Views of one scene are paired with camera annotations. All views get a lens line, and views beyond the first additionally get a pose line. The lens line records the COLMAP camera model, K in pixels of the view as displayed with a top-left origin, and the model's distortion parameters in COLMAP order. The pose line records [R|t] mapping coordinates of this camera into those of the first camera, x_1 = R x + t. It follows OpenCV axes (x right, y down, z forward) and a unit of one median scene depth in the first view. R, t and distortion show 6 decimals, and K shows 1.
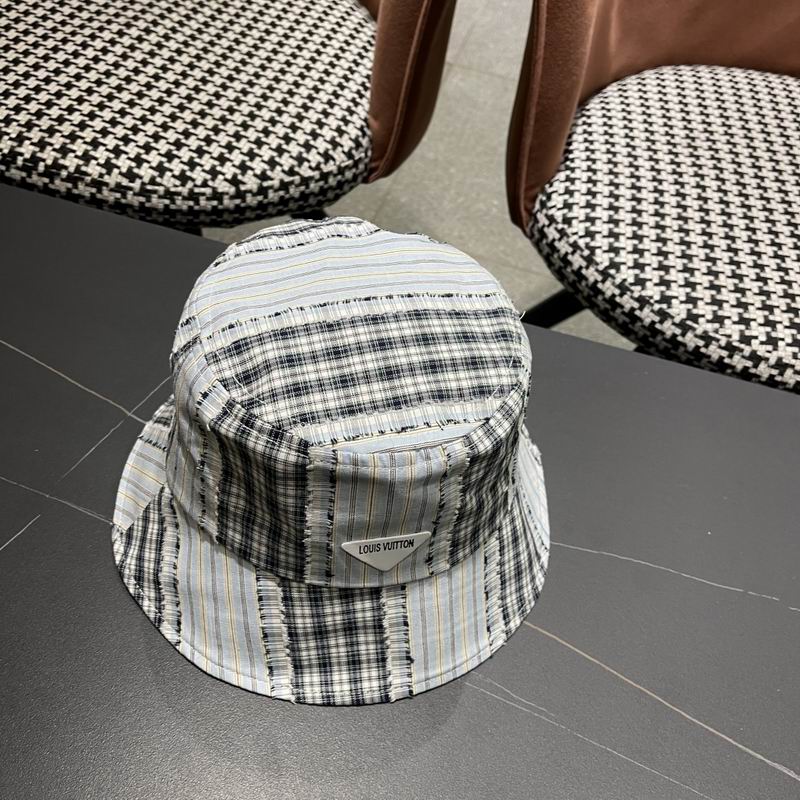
lens RADIAL K [[841.1, 0, 398.6], [0, 841.1, 411.0], [0, 0, 1]] dist [0.014698, 0.000000]
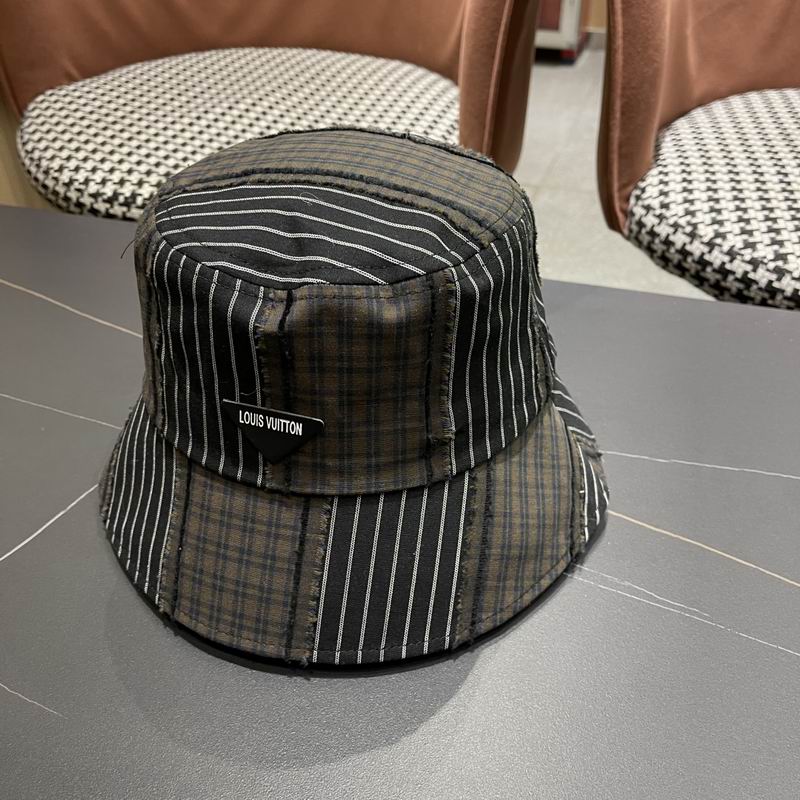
lens RADIAL K [[841.1, 0, 395.8], [0, 841.1, 411.5], [0, 0, 1]] dist [0.014698, 0.000000]
pose [[0.989386, -0.072313, -0.126037, -0.004851], [0.043084, 0.974362, -0.220824, 0.225820], [0.138774, 0.213050, 0.967136, 0.055023]]
